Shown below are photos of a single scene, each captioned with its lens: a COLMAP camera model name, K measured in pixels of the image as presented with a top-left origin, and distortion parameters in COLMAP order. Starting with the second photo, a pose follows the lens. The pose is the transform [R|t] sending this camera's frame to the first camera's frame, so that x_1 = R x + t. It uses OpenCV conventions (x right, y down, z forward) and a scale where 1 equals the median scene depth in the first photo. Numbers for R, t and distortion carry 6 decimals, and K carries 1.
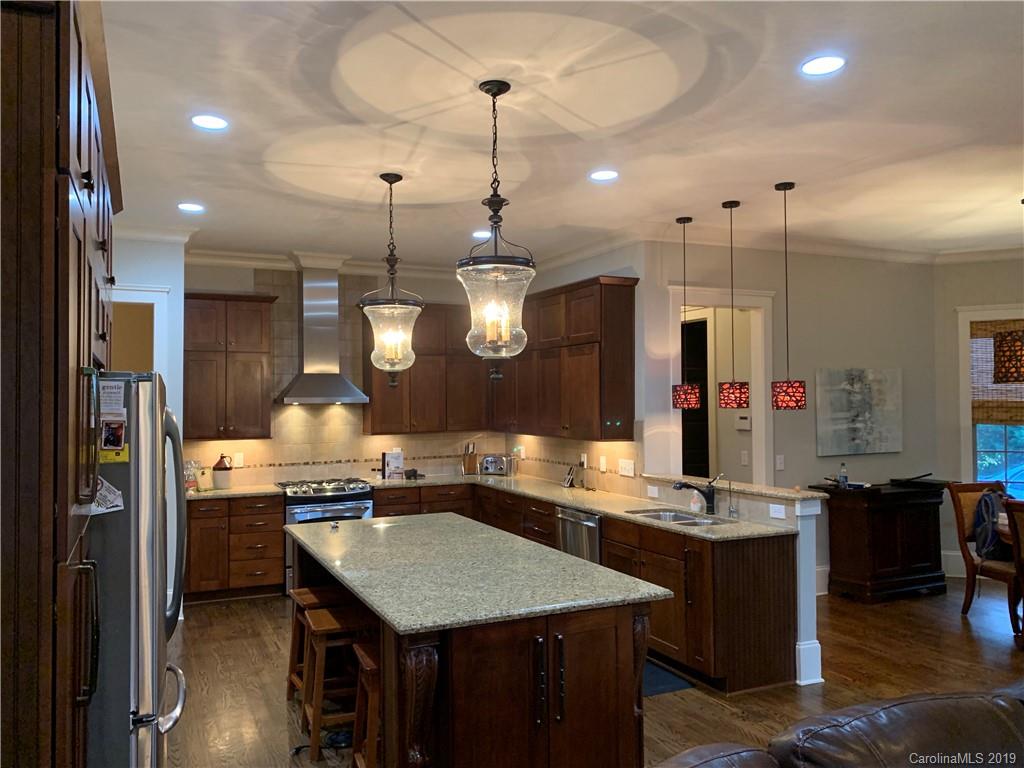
lens RADIAL K [[783.7, 0, 515.1], [0, 783.7, 382.2], [0, 0, 1]] dist [0.031085, -0.027880]
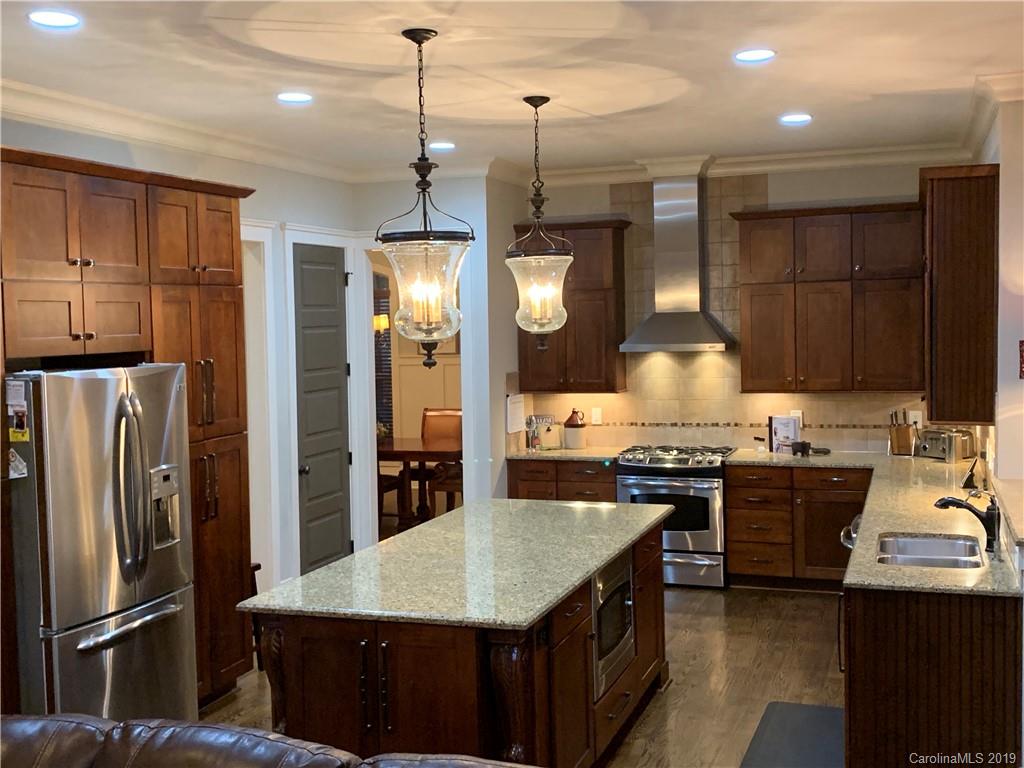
lens RADIAL K [[1173.4, 0, 503.9], [0, 1173.4, 374.8], [0, 0, 1]] dist [0.155045, 0.000000]
pose [[0.702124, 0.029979, -0.711423, 0.470865], [0.032899, 0.996680, 0.074470, -0.042259], [0.711294, -0.075692, 0.698807, 0.050714]]
